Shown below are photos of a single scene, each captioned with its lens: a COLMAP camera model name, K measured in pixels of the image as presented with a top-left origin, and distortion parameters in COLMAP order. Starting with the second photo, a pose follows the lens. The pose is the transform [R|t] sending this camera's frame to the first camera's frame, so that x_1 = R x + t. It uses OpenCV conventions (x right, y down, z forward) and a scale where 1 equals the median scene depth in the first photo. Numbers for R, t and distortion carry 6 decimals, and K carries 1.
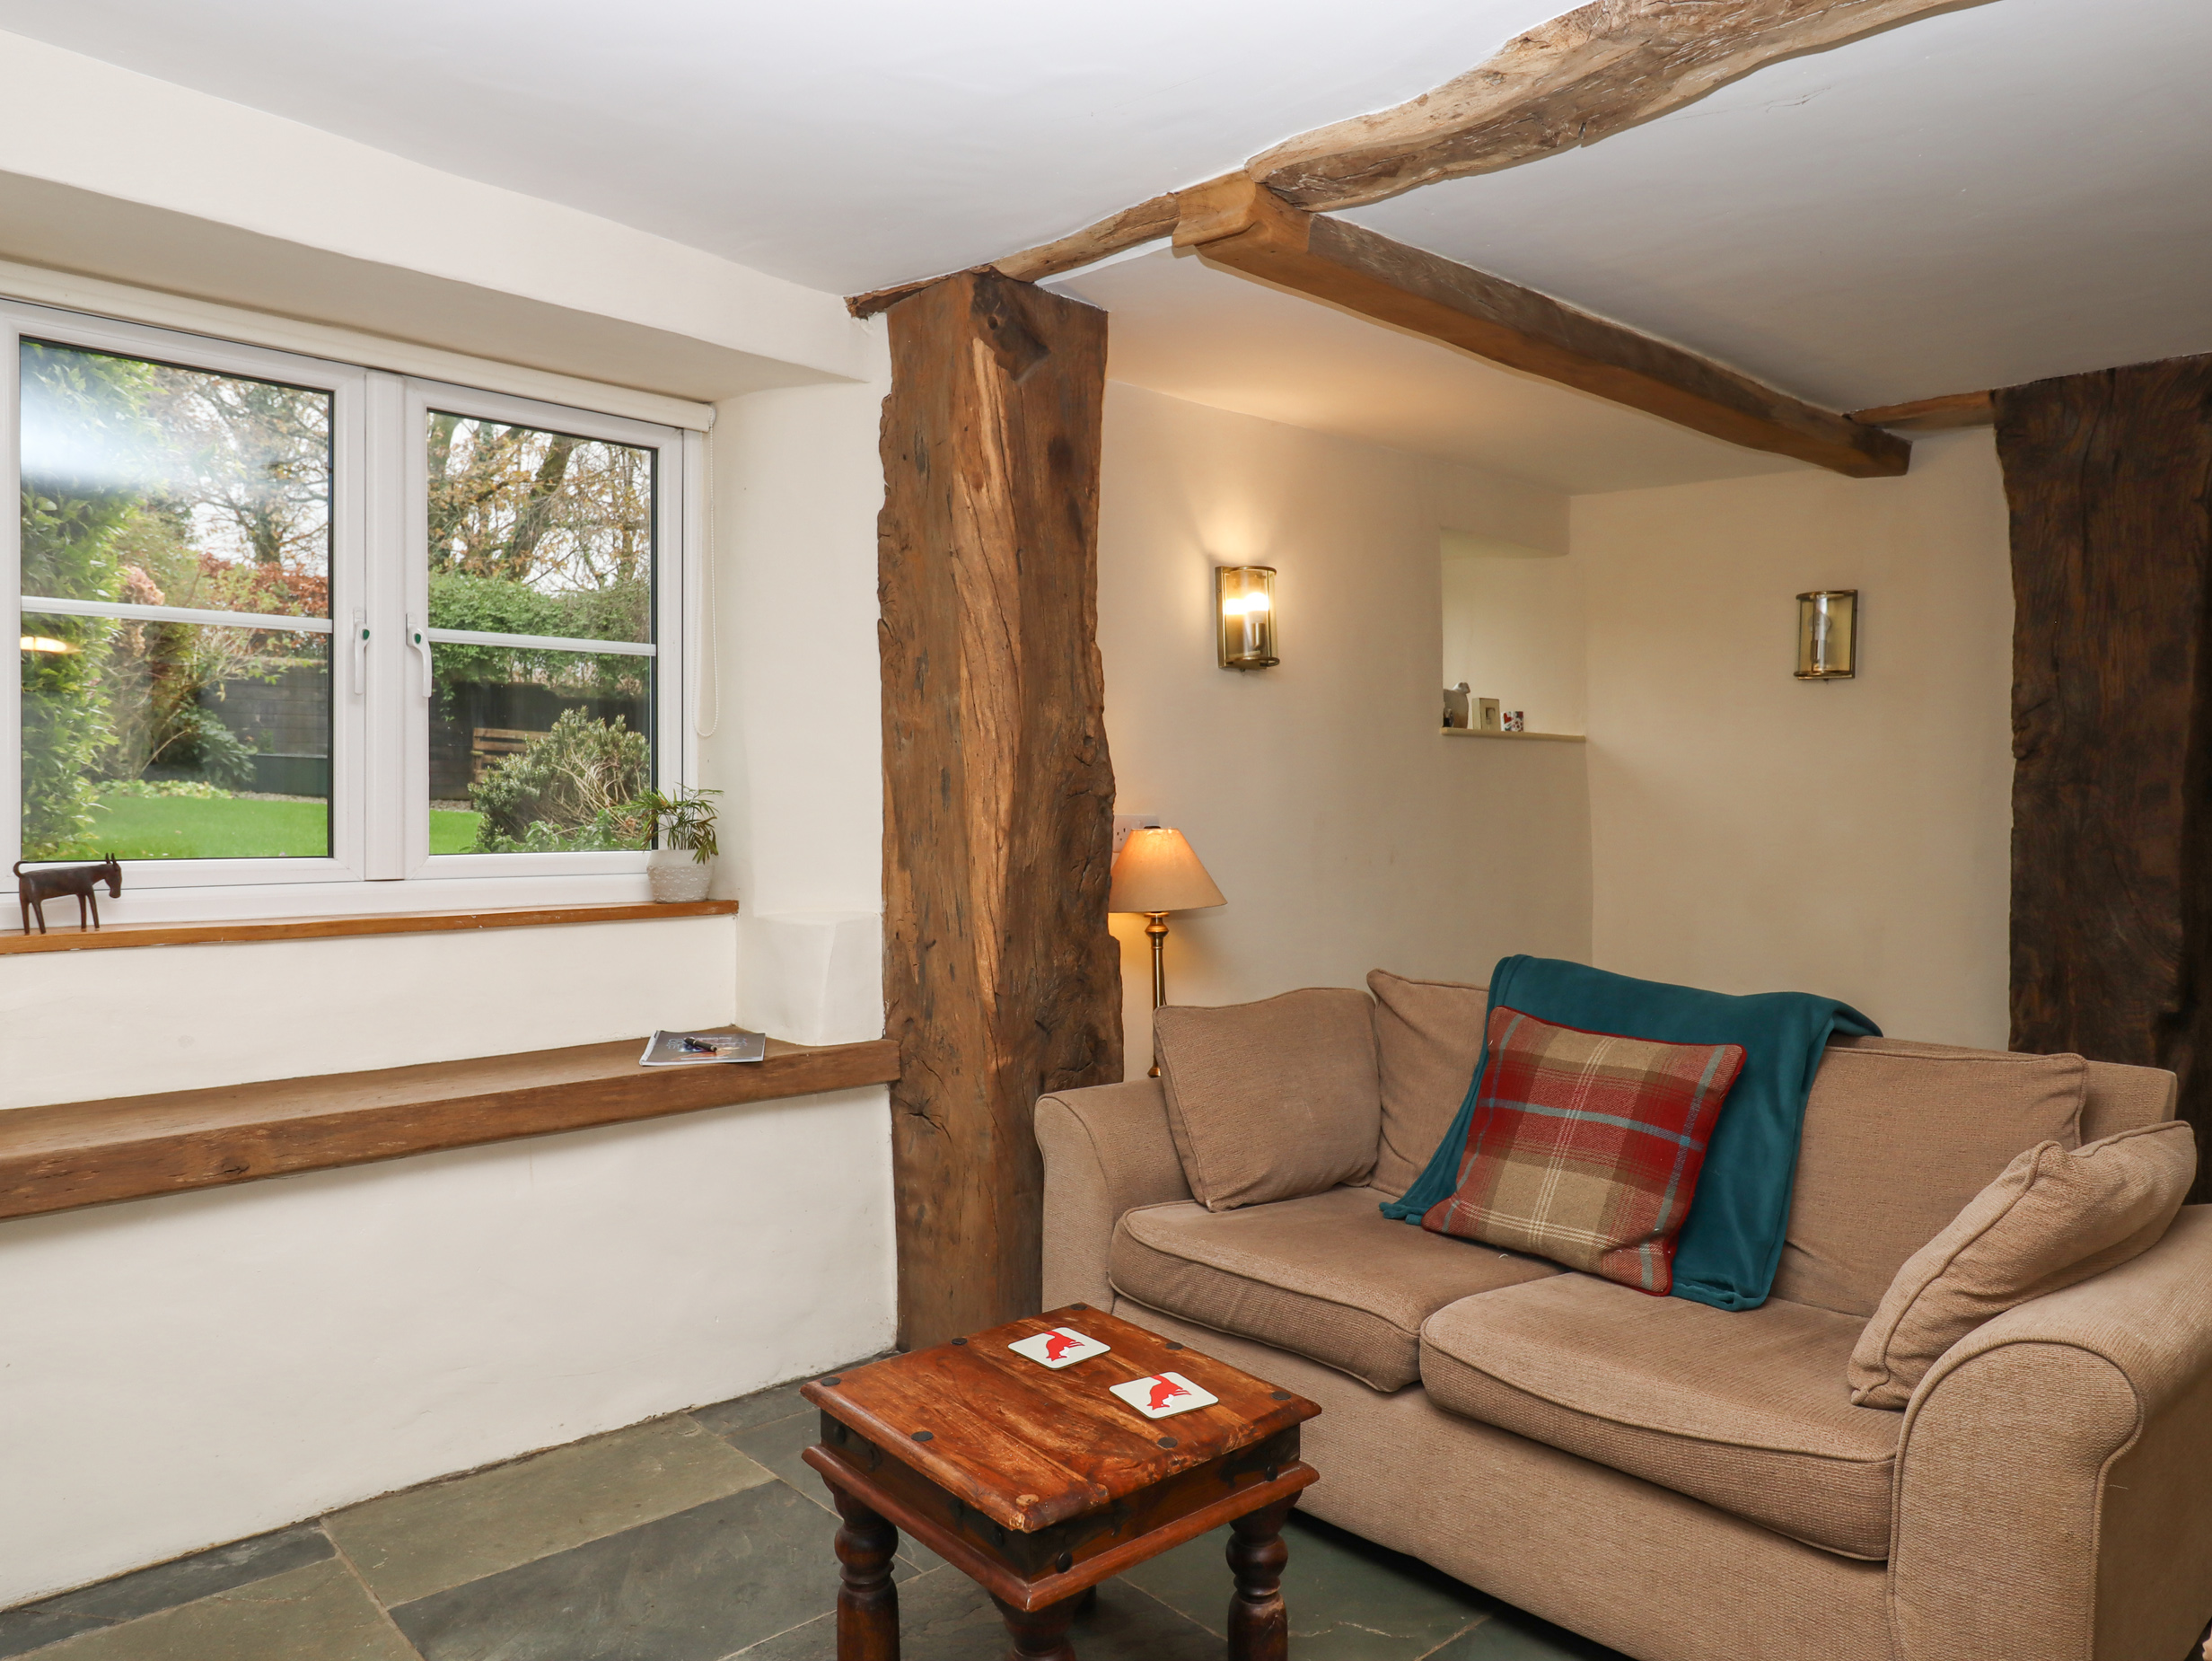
lens RADIAL K [[1500.0, 0, 1118.7], [0, 1500.0, 822.3], [0, 0, 1]] dist [0.003374, -0.000420]
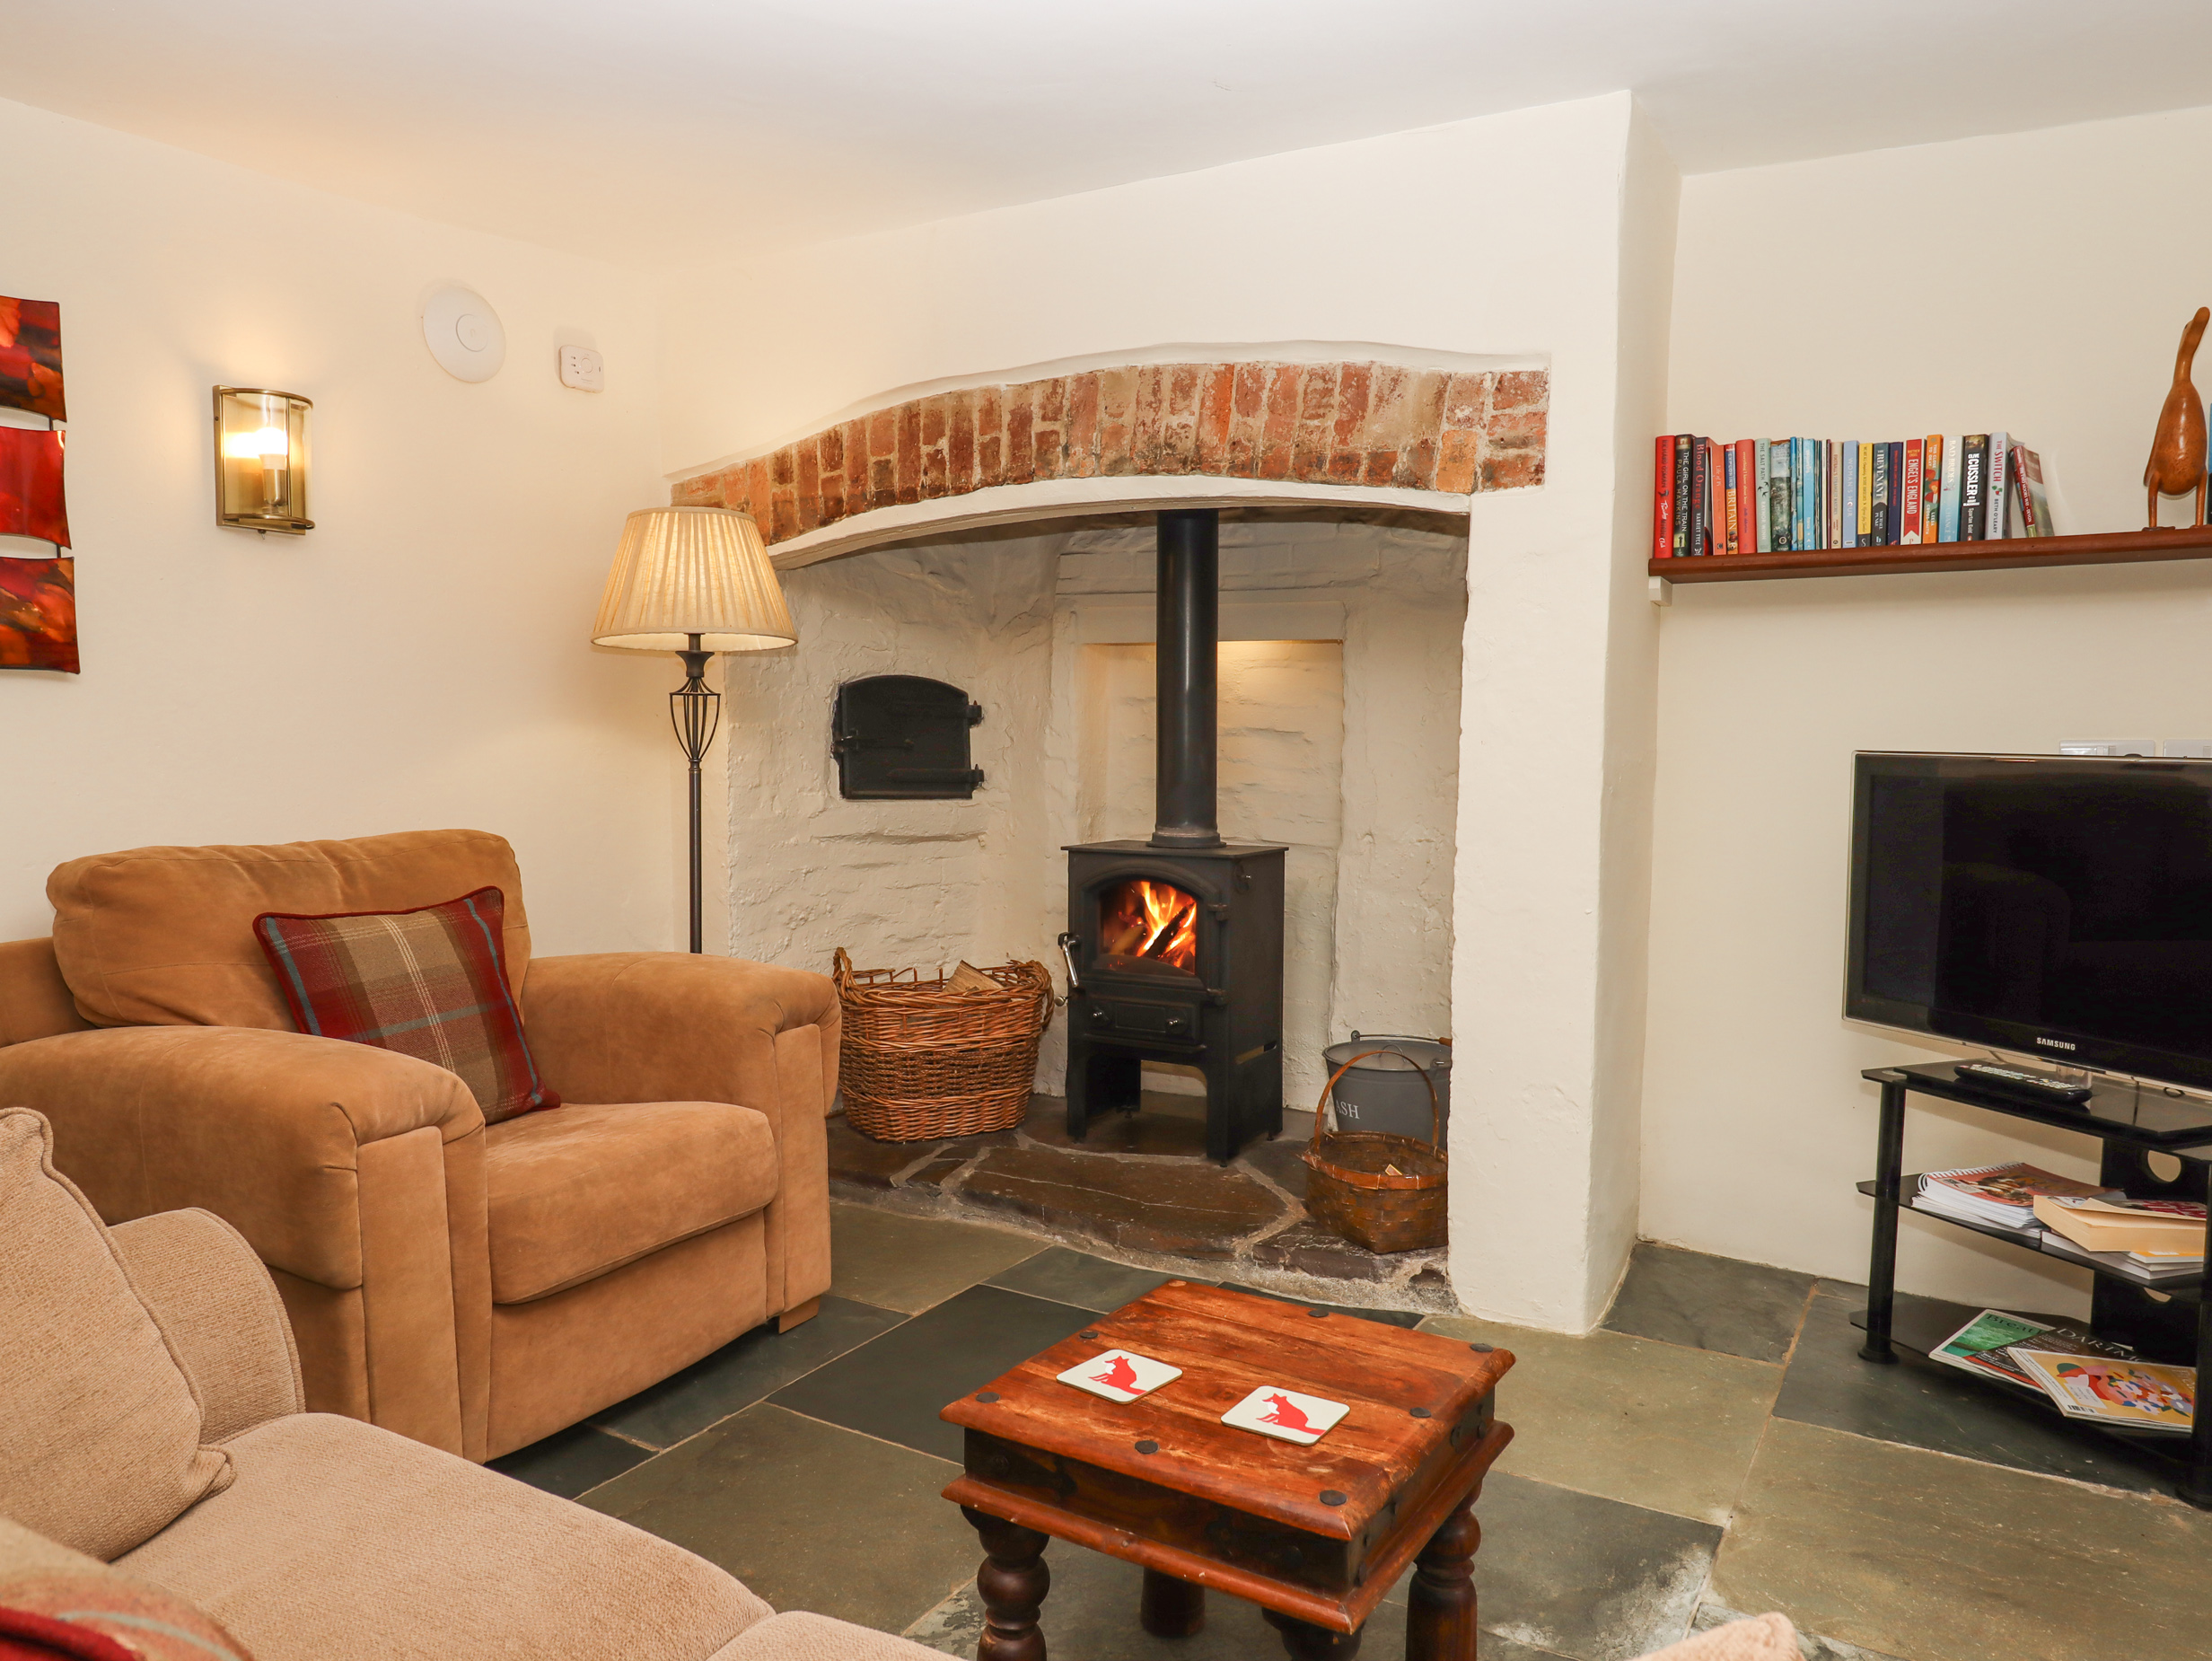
lens RADIAL K [[1500.0, 0, 1118.7], [0, 1500.0, 822.3], [0, 0, 1]] dist [0.003374, -0.000420]
pose [[-0.959880, 0.003799, -0.280384, 0.189558], [-0.017944, 0.997027, 0.074939, -0.005978], [0.279835, 0.076964, -0.956958, 1.246869]]
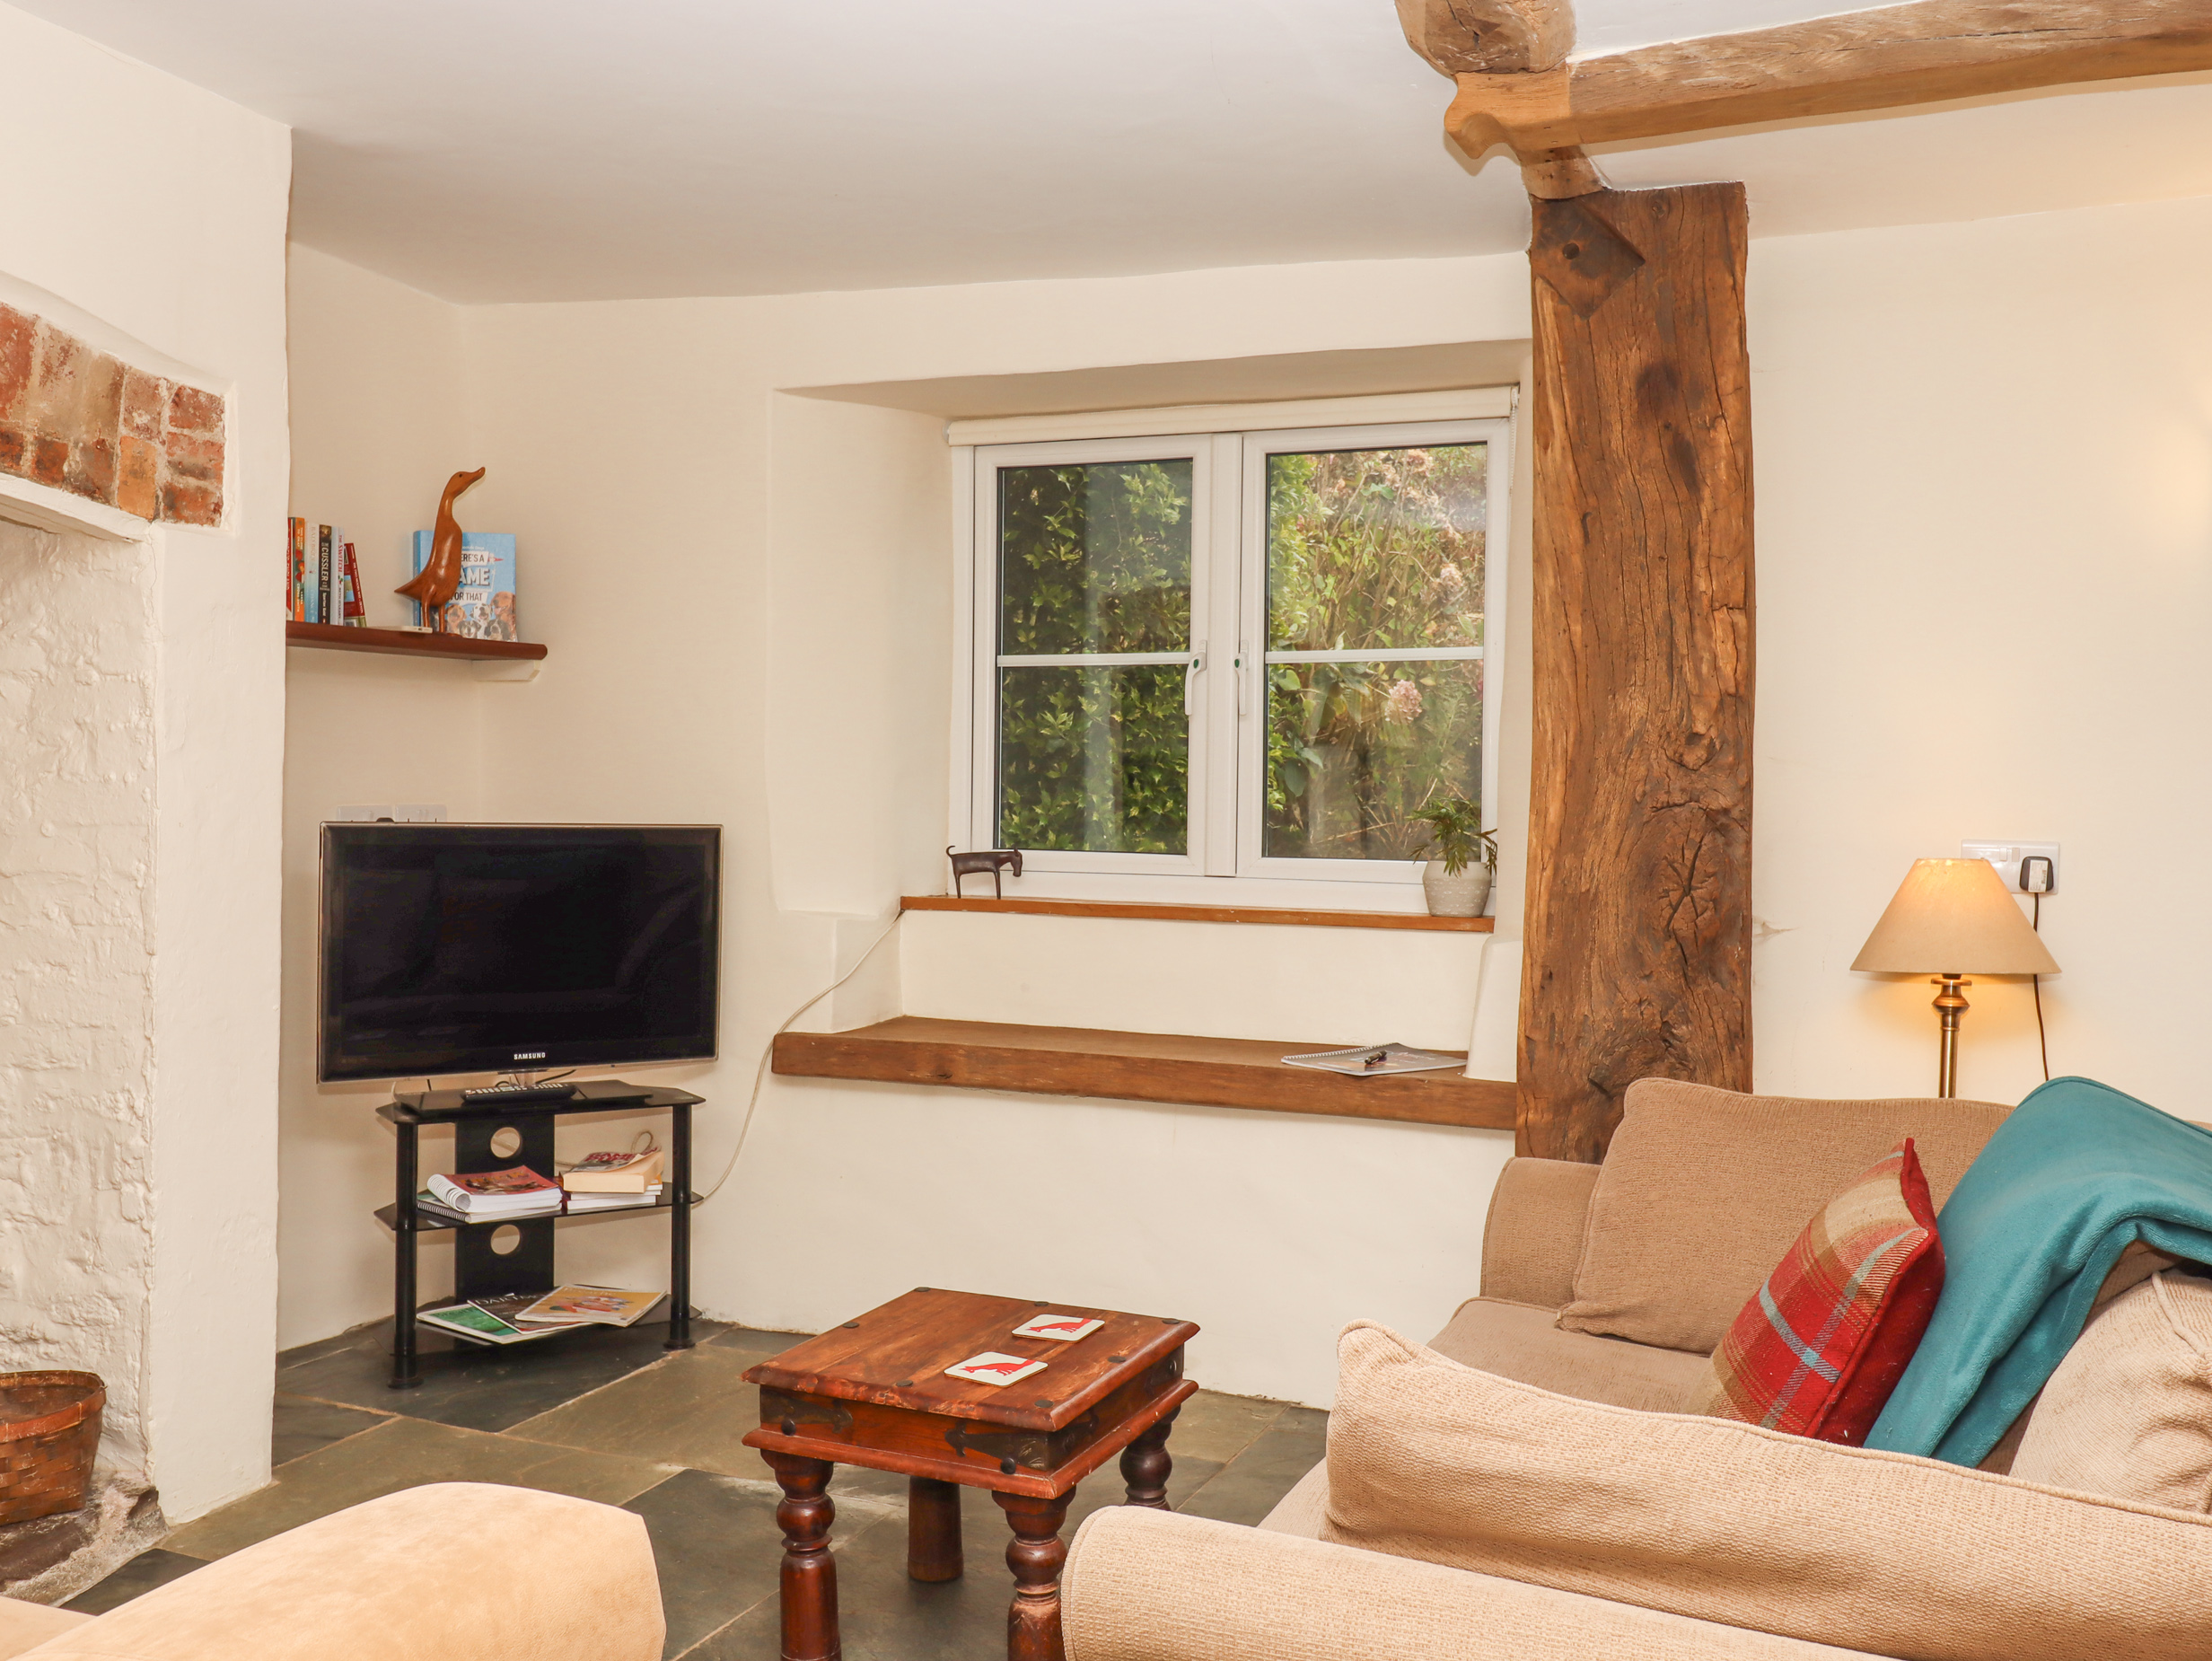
lens RADIAL K [[1957.0, 0, 1106.0], [0, 1957.0, 830.5], [0, 0, 1]] dist [0.010663, -0.011744]
pose [[0.403994, 0.020048, -0.914542, 0.903322], [-0.026769, 0.999591, 0.010087, -0.009791], [0.914370, 0.020406, 0.404366, 0.345497]]
